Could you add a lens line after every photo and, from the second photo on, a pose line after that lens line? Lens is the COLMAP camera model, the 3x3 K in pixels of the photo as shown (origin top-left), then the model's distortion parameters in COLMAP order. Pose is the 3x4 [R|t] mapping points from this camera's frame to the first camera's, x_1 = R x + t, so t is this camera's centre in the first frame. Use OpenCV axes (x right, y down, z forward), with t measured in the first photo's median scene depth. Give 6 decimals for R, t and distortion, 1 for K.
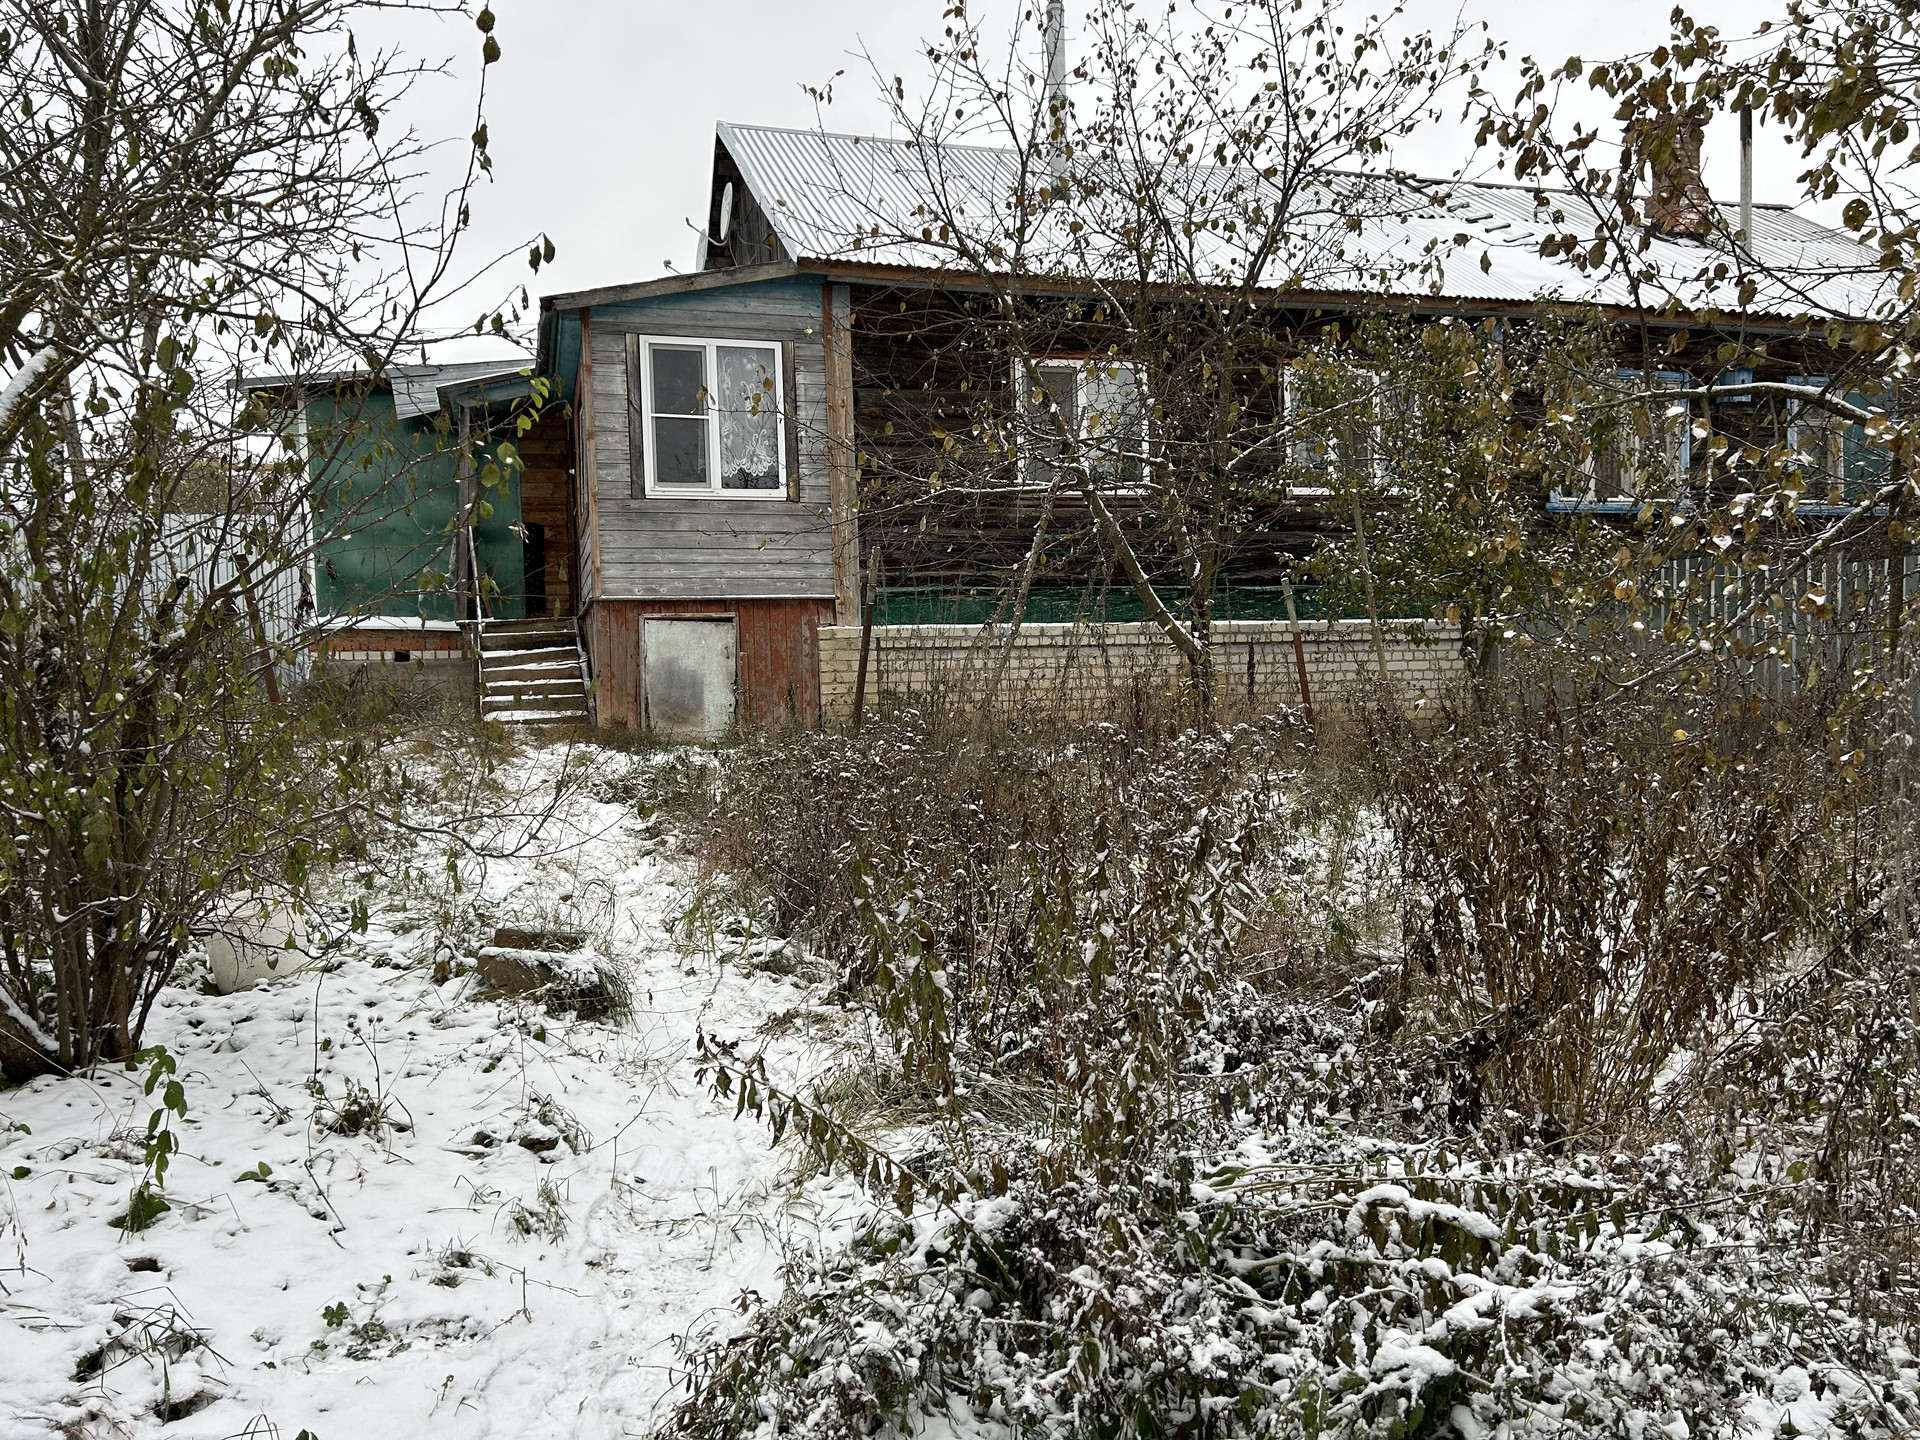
lens RADIAL K [[1427.6, 0, 961.8], [0, 1427.6, 721.7], [0, 0, 1]] dist [0.076653, -0.084862]
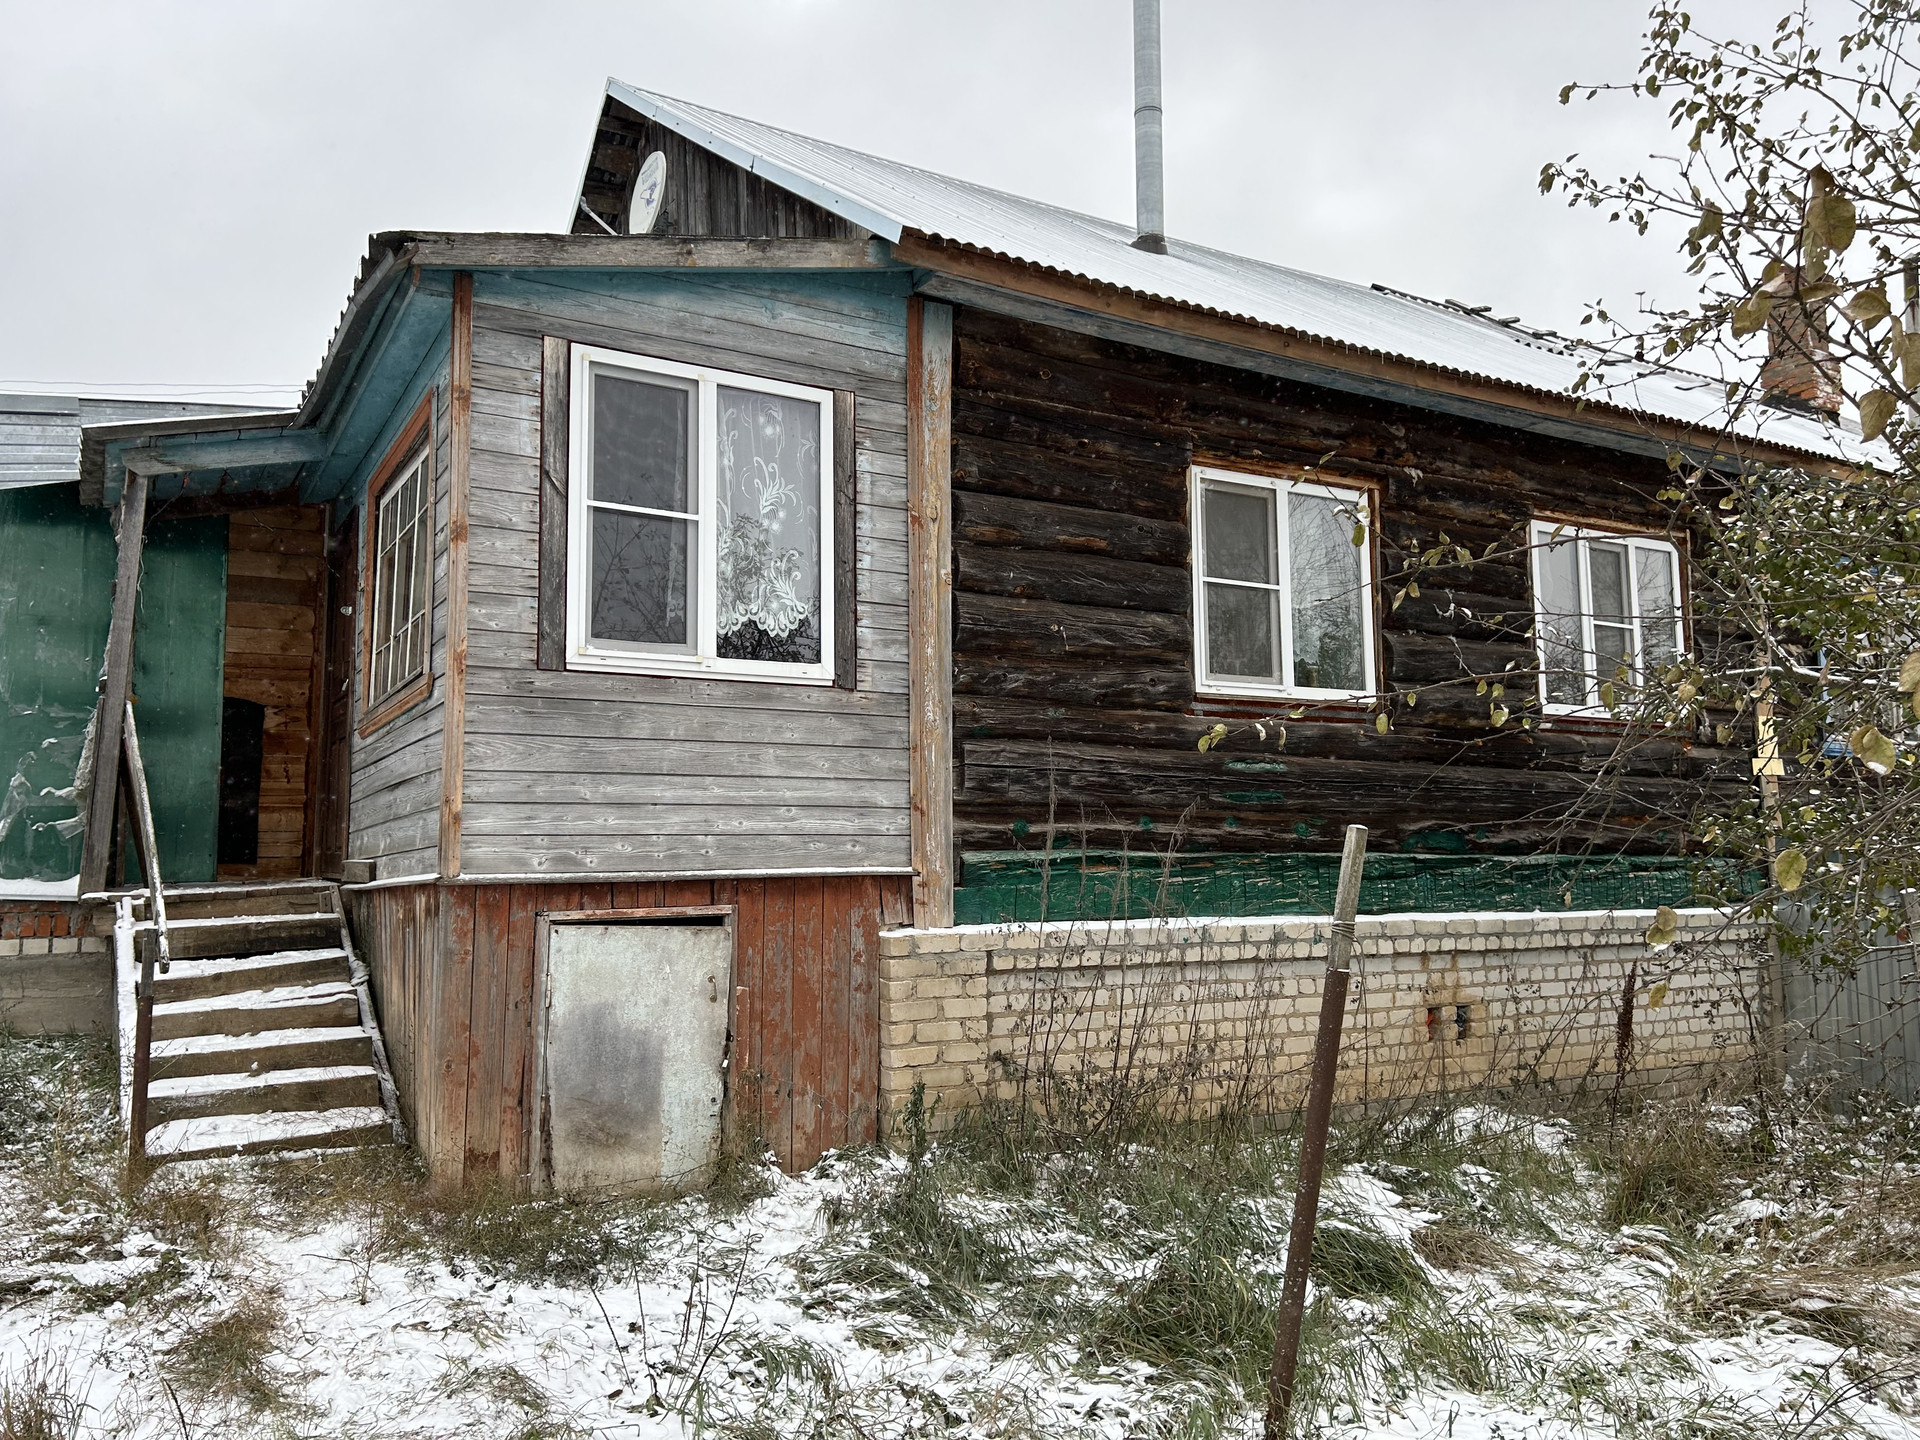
lens RADIAL K [[1427.6, 0, 967.5], [0, 1427.6, 723.4], [0, 0, 1]] dist [0.076653, -0.084862]
pose [[0.969466, 0.043562, 0.241326, -0.200437], [-0.013500, 0.992084, -0.124850, -0.077694], [-0.244854, 0.117779, 0.962380, 0.494765]]
